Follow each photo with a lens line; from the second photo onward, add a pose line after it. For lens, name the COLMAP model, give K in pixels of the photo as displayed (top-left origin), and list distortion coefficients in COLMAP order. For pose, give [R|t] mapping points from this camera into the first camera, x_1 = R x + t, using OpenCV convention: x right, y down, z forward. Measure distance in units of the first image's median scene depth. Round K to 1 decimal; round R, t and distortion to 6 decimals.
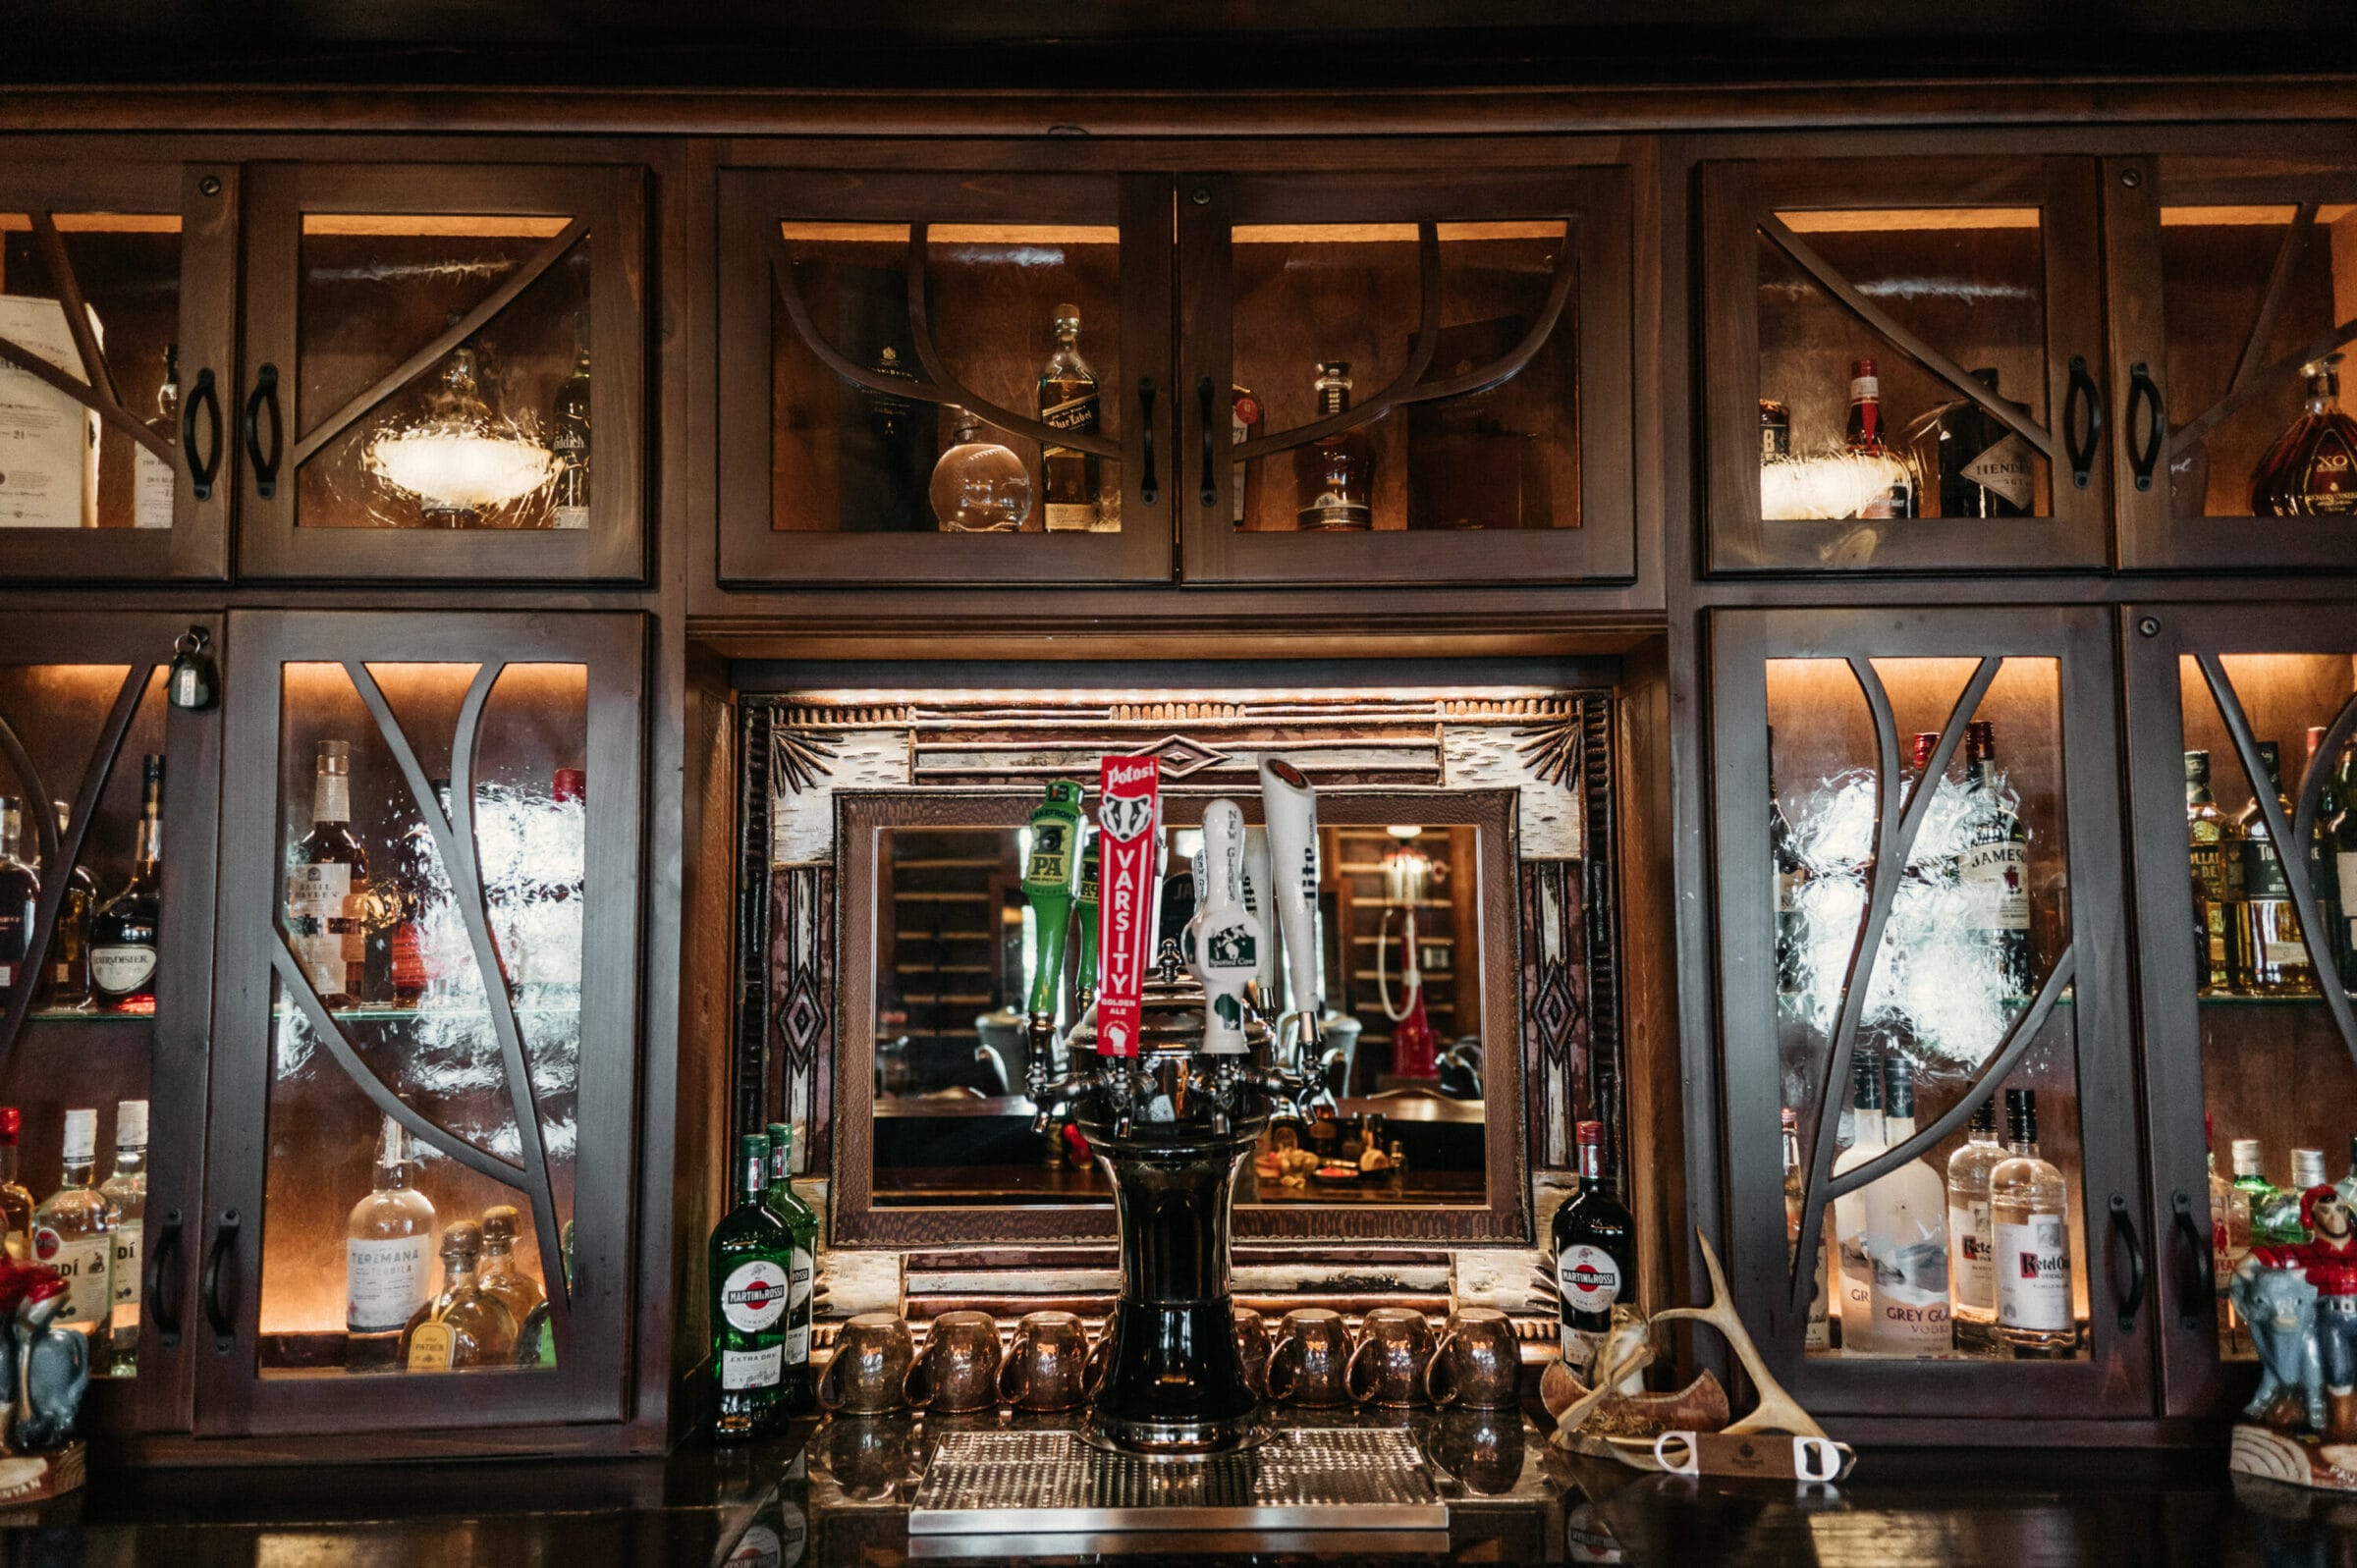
lens RADIAL K [[1731.5, 0, 1178.5], [0, 1731.5, 784.0], [0, 0, 1]] dist [0.027085, -0.003836]
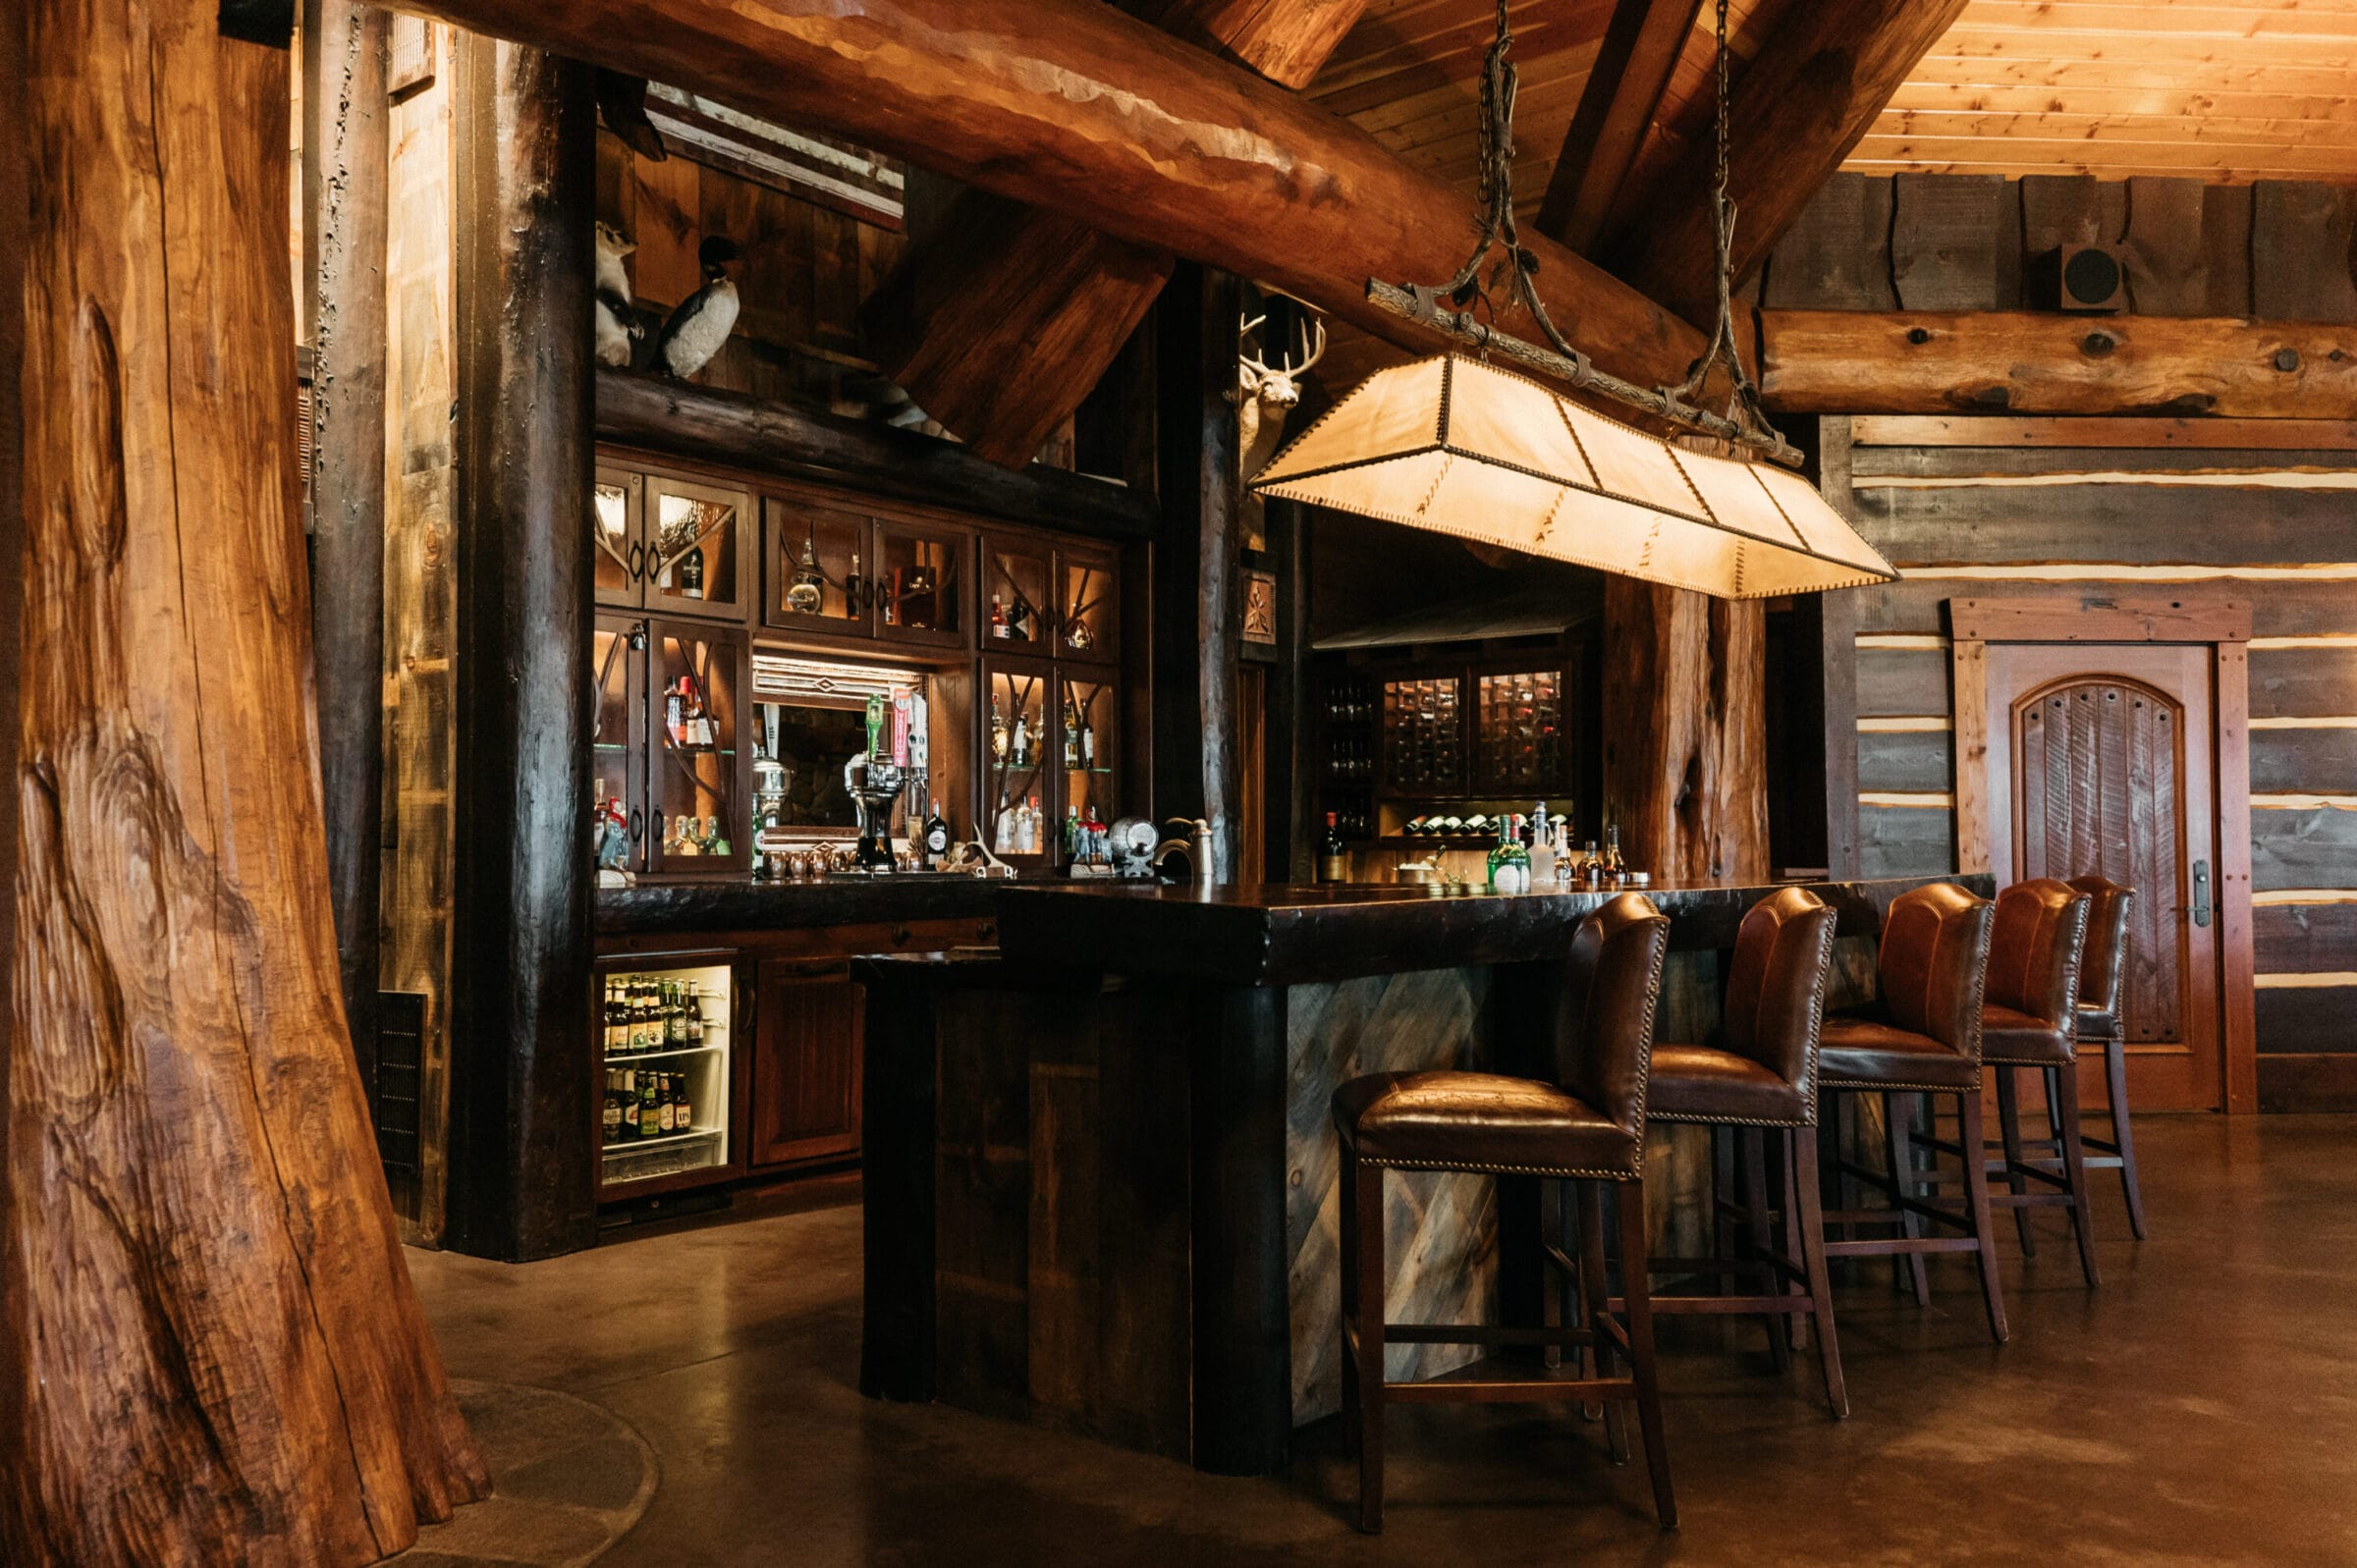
lens RADIAL K [[1972.8, 0, 1178.5], [0, 1972.8, 784.0], [0, 0, 1]] dist [0.313037, -0.000055]
pose [[0.627899, 0.031723, 0.777648, -2.453258], [-0.077112, 0.996788, 0.021600, 0.036174], [-0.774466, -0.073529, 0.628328, -1.817051]]
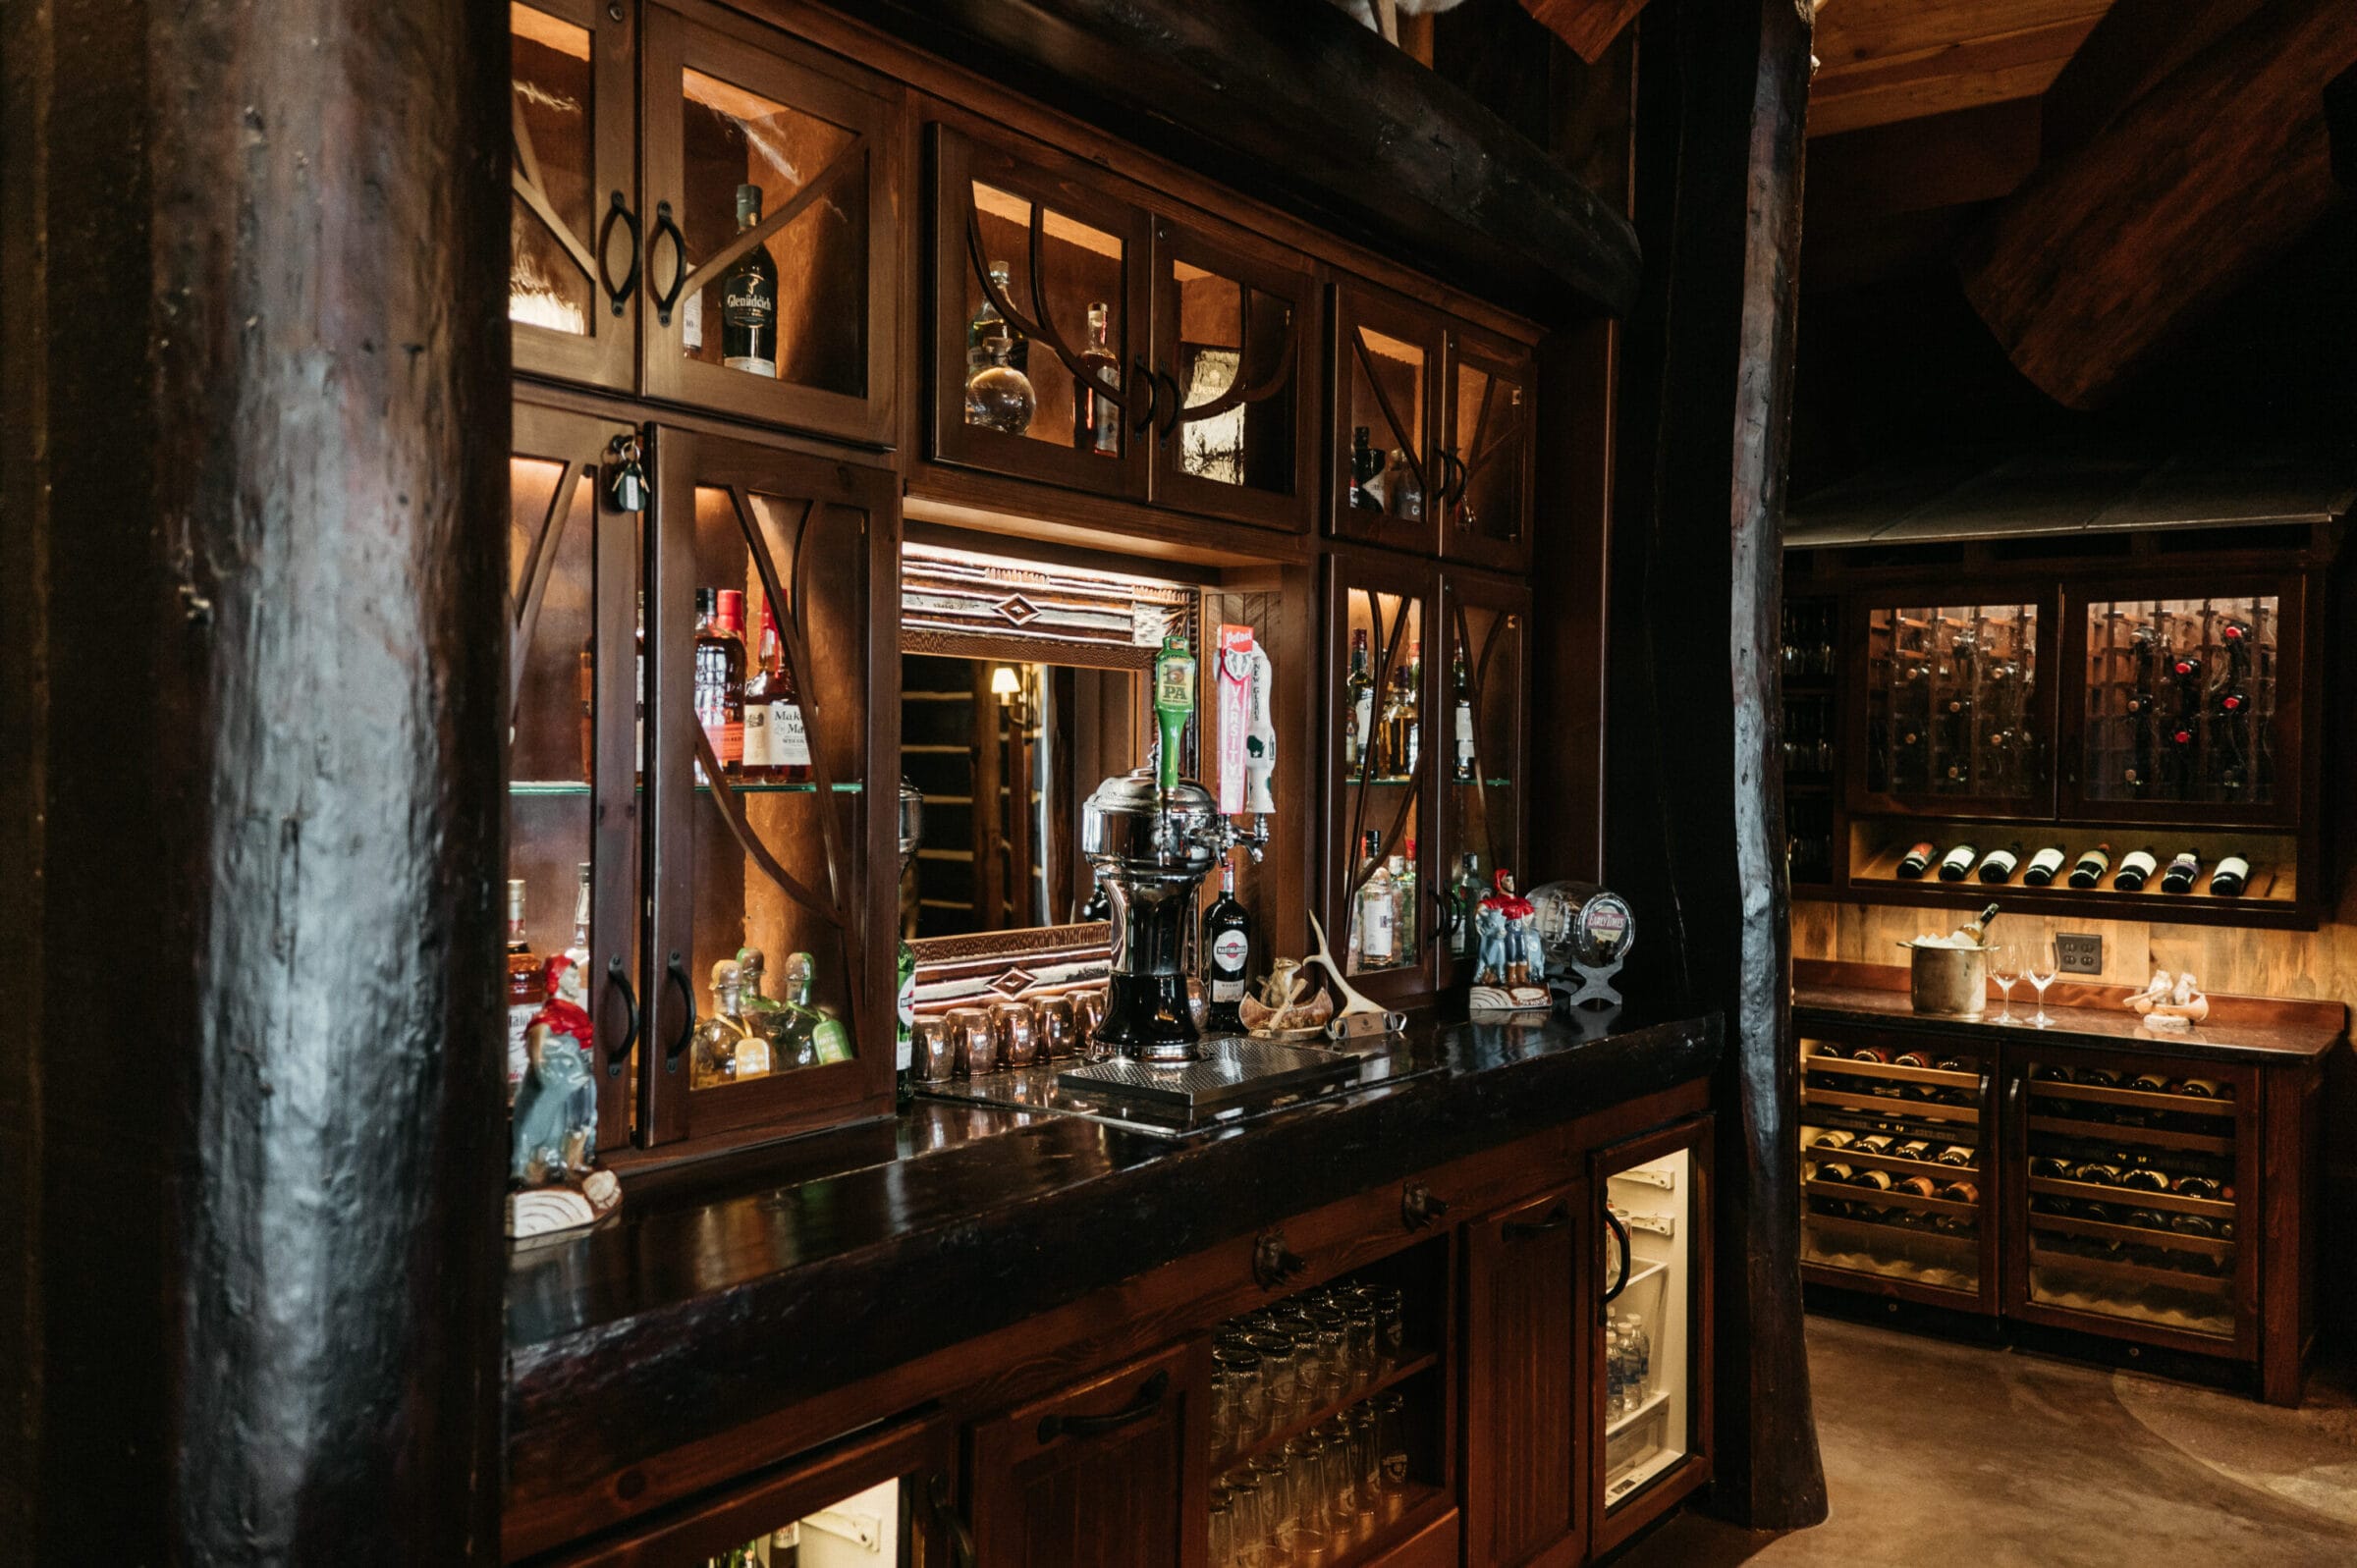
lens RADIAL K [[1934.0, 0, 1178.5], [0, 1934.0, 784.0], [0, 0, 1]] dist [0.159934, -0.000095]
pose [[0.572782, 0.000404, 0.819707, -1.211380], [-0.097375, 0.992953, 0.067553, 0.005048], [-0.813903, -0.118512, 0.568785, 0.005440]]
